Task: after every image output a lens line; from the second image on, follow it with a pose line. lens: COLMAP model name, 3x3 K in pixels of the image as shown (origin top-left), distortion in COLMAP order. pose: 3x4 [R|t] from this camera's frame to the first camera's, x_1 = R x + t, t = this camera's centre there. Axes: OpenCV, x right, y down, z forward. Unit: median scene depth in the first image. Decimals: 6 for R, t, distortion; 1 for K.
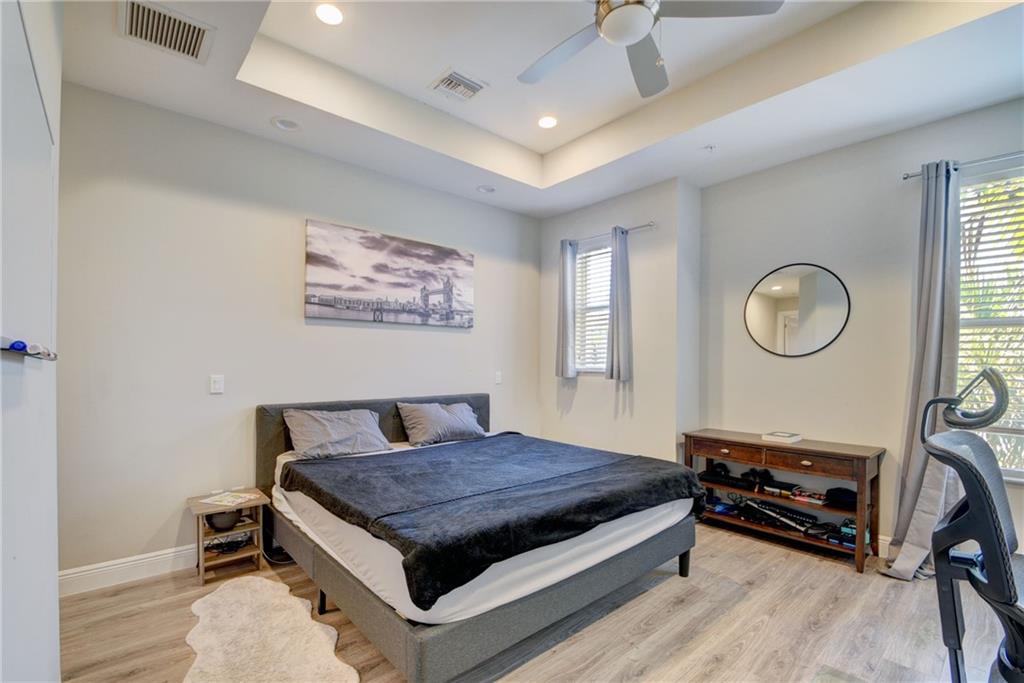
lens RADIAL K [[457.0, 0, 505.9], [0, 457.0, 366.5], [0, 0, 1]] dist [0.012267, -0.015862]
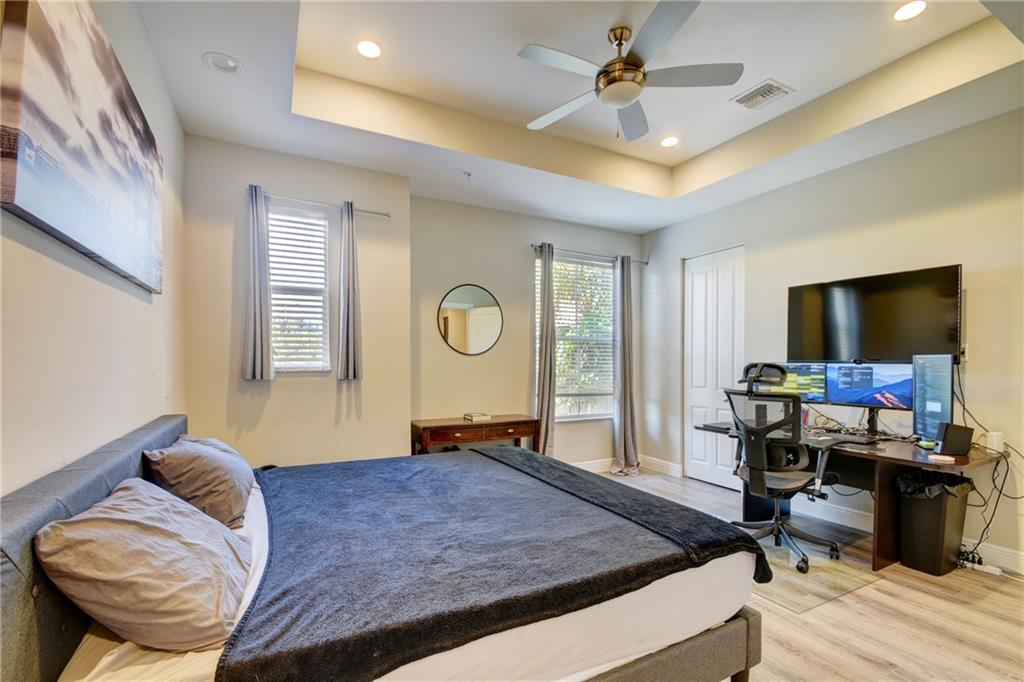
lens RADIAL K [[457.0, 0, 505.9], [0, 457.0, 366.0], [0, 0, 1]] dist [0.012267, -0.015862]
pose [[0.228147, -0.009646, 0.973579, -0.552606], [0.012681, 0.999896, 0.006936, 0.000725], [-0.973544, 0.010764, 0.228246, 0.537189]]
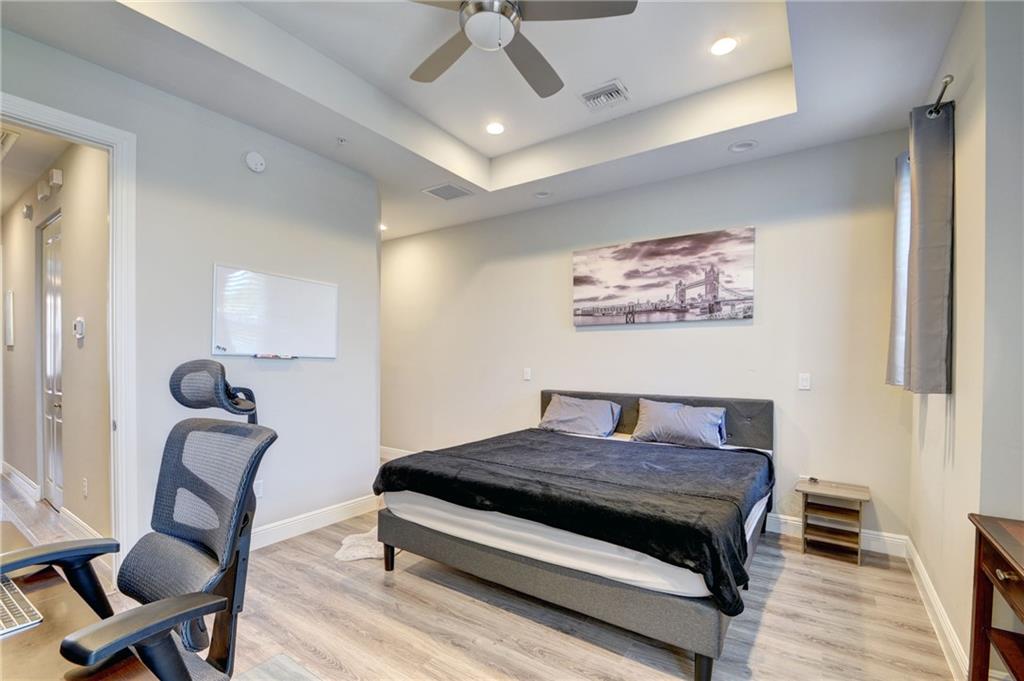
lens RADIAL K [[457.0, 0, 505.9], [0, 457.0, 365.5], [0, 0, 1]] dist [0.012267, -0.015862]
pose [[0.246723, 0.013975, -0.968985, 0.678673], [-0.007460, 0.999894, 0.012521, -0.007651], [0.969057, 0.004139, 0.246801, 0.412674]]
